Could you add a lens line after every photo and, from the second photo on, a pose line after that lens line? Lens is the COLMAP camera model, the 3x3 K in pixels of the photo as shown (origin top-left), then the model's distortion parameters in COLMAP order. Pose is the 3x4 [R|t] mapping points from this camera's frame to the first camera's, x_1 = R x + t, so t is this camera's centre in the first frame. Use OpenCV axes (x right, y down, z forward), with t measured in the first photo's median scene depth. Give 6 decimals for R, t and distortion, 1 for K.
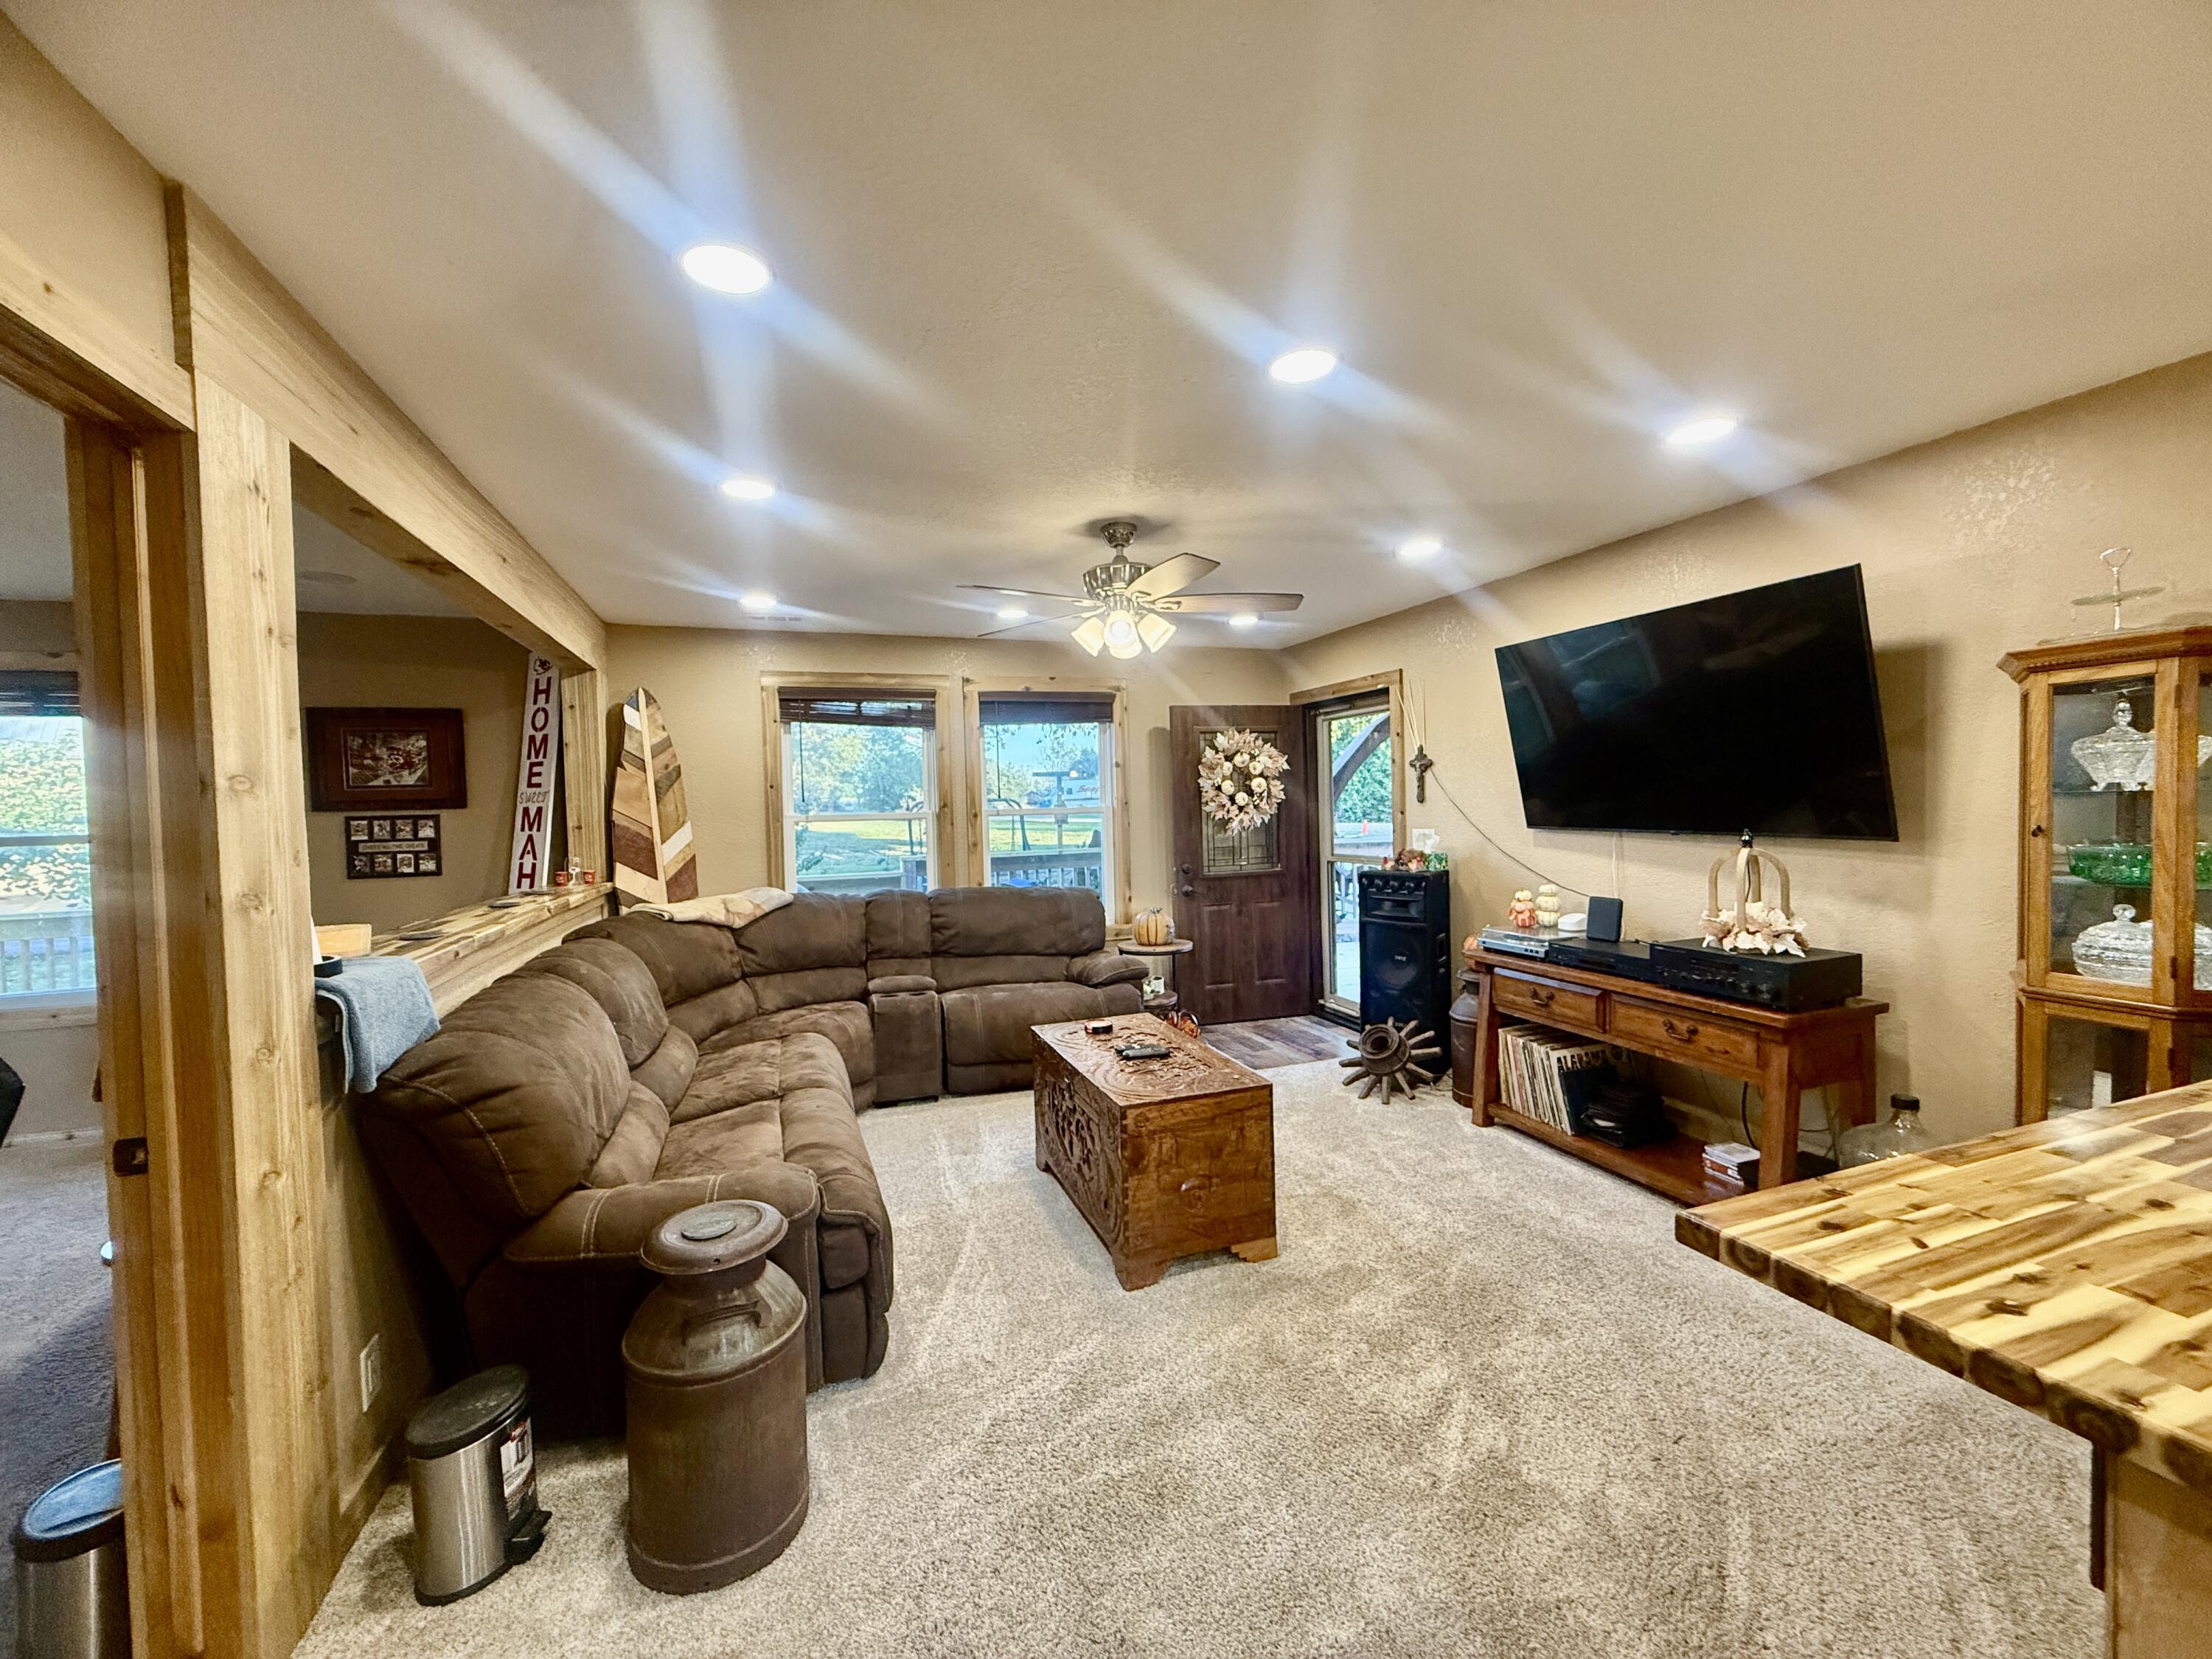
lens RADIAL K [[878.7, 0, 1107.5], [0, 878.7, 832.2], [0, 0, 1]] dist [-0.000722, -0.000340]
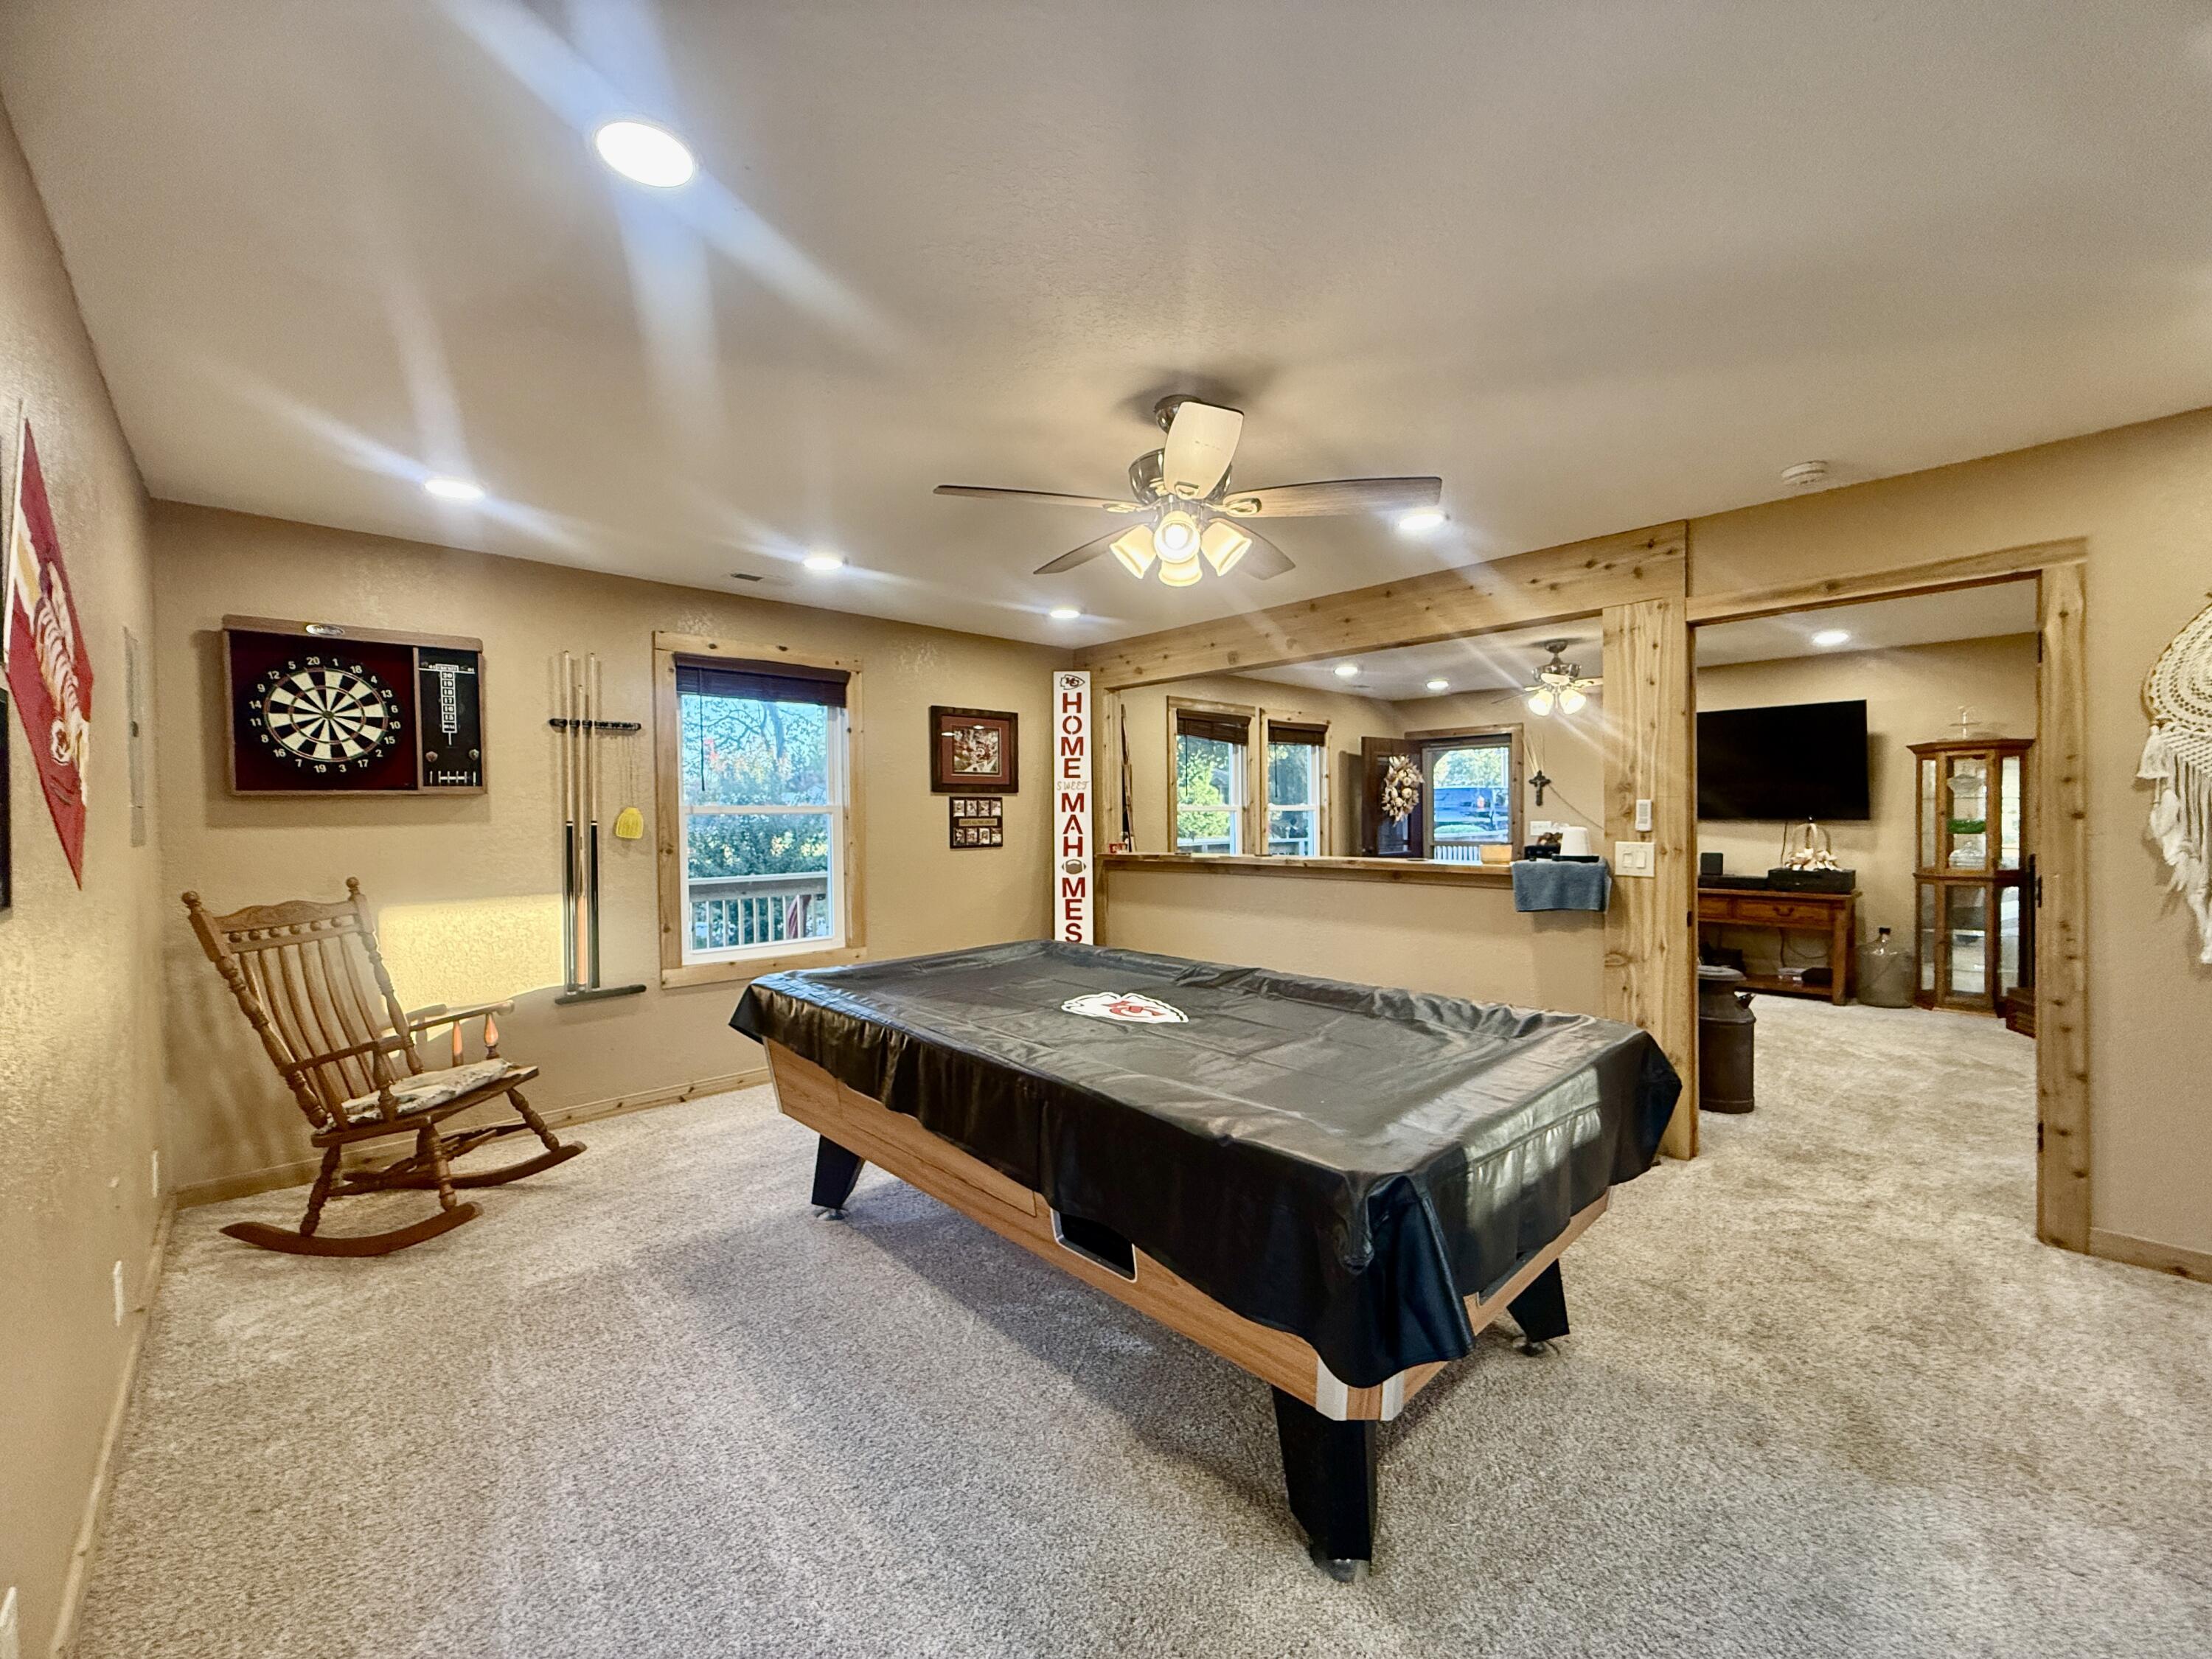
lens RADIAL K [[878.7, 0, 1109.7], [0, 878.7, 820.1], [0, 0, 1]] dist [-0.000722, -0.000340]
pose [[0.916628, 0.014272, 0.399485, -1.121488], [0.000107, 0.999354, -0.035950, 0.056825], [-0.399740, 0.032996, 0.916034, -0.192742]]
